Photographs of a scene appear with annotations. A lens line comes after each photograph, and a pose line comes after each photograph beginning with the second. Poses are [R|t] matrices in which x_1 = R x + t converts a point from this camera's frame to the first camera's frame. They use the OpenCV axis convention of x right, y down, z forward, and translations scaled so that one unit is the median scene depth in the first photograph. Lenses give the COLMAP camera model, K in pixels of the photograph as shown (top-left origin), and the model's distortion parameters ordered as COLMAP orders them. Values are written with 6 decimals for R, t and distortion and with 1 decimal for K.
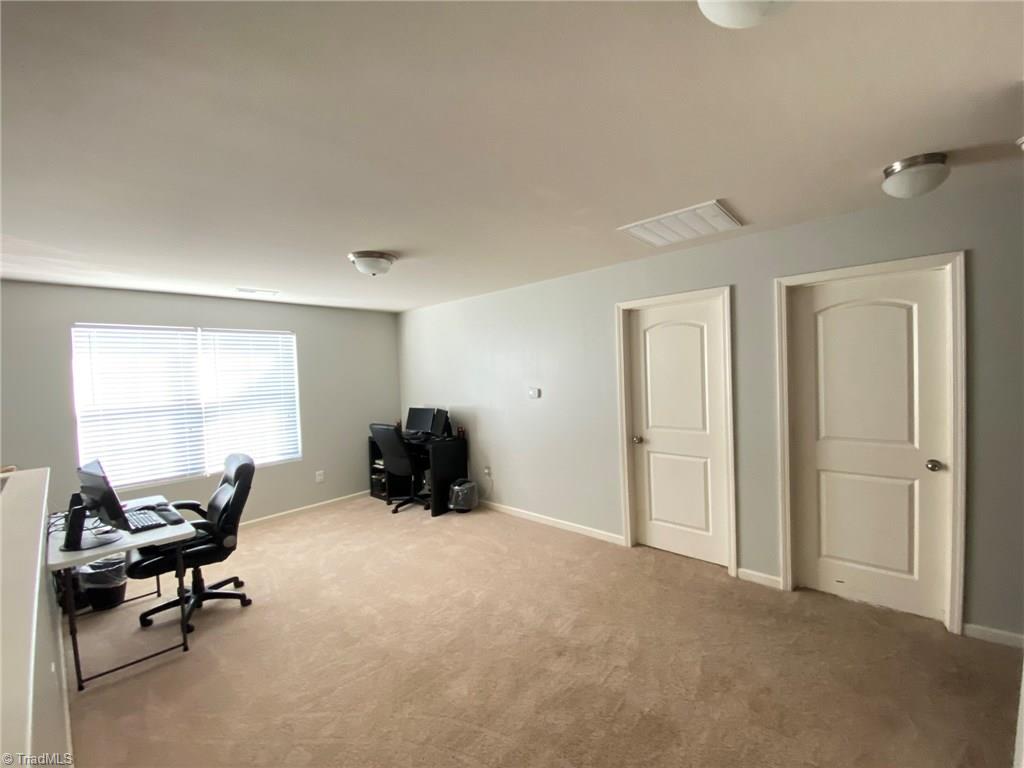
lens RADIAL K [[415.7, 0, 519.8], [0, 415.7, 383.8], [0, 0, 1]] dist [0.019259, -0.019392]
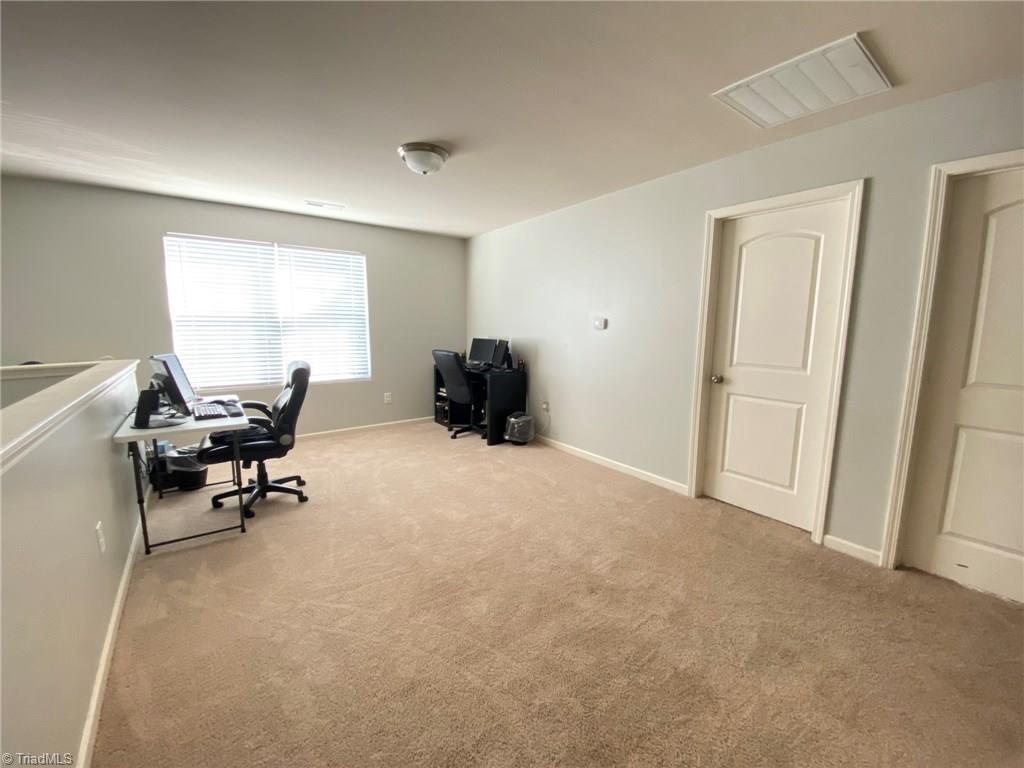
lens RADIAL K [[414.1, 0, 518.9], [0, 414.1, 383.9], [0, 0, 1]] dist [0.029028, -0.026612]
pose [[0.979254, 0.075221, -0.188157, 0.049216], [-0.052771, 0.991175, 0.121606, 0.063029], [0.195644, -0.109154, 0.974581, 0.086892]]
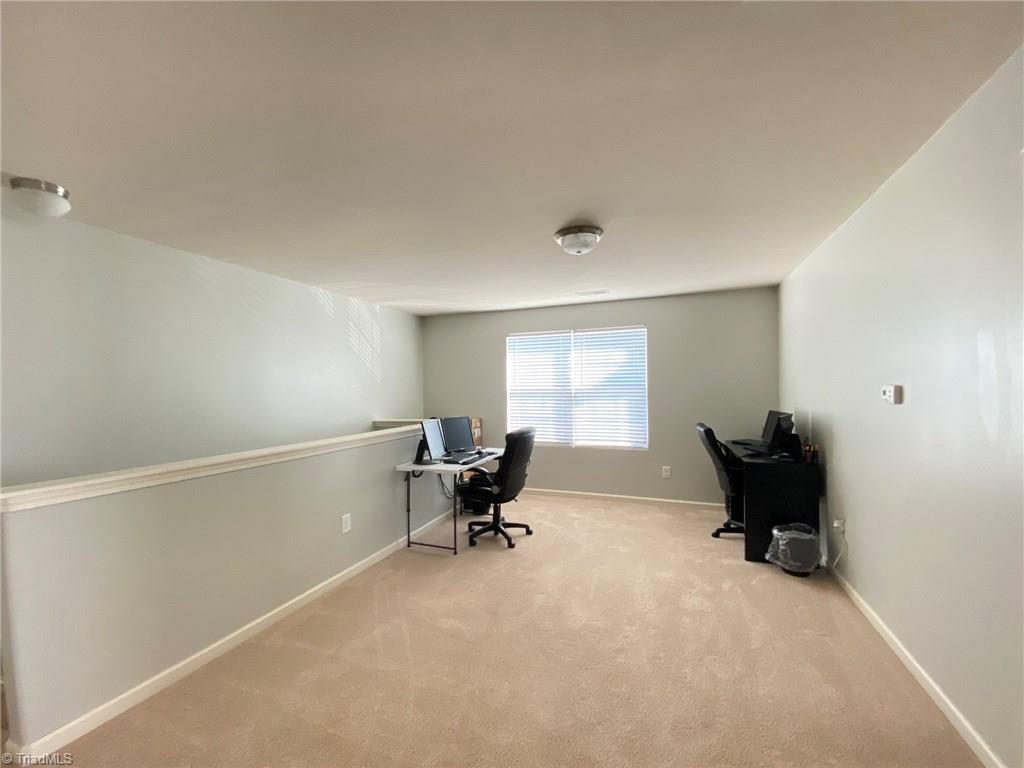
lens RADIAL K [[412.2, 0, 515.1], [0, 412.2, 388.2], [0, 0, 1]] dist [0.066072, -0.025870]
pose [[0.360623, 0.035872, -0.932022, 0.409561], [-0.028054, 0.999225, 0.027603, 0.015604], [0.932290, 0.016193, 0.361350, 0.458127]]
